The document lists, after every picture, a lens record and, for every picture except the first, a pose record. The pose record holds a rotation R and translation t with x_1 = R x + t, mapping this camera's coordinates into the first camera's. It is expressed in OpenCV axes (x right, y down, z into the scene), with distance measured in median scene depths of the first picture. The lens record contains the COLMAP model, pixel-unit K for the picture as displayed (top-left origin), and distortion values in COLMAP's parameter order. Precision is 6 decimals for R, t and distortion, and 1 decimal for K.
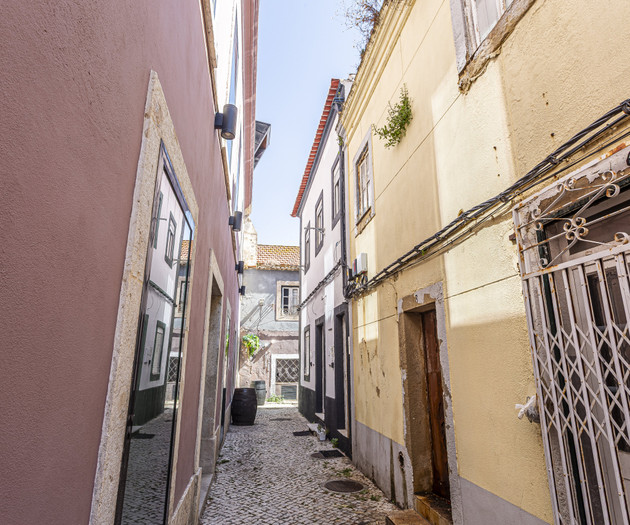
lens RADIAL K [[373.7, 0, 313.8], [0, 373.7, 261.8], [0, 0, 1]] dist [0.026743, 0.000454]
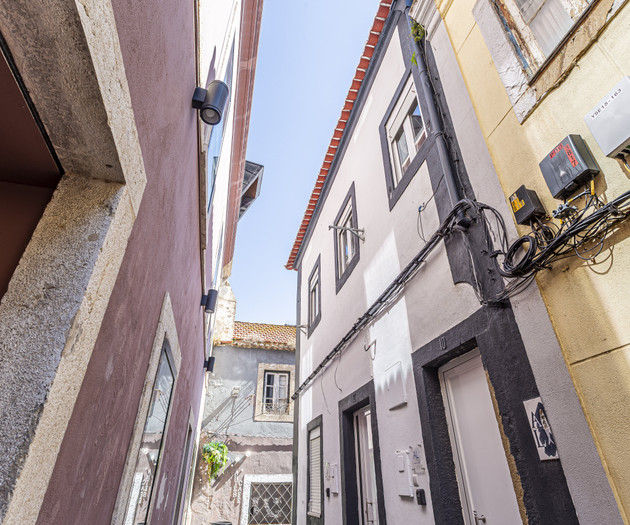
lens RADIAL K [[373.7, 0, 316.0], [0, 373.7, 265.5], [0, 0, 1]] dist [0.026743, 0.000454]
pose [[0.997292, 0.037246, 0.063408, -0.042825], [-0.018837, 0.962866, -0.269321, 0.066590], [-0.071085, 0.267398, 0.960961, 0.247457]]
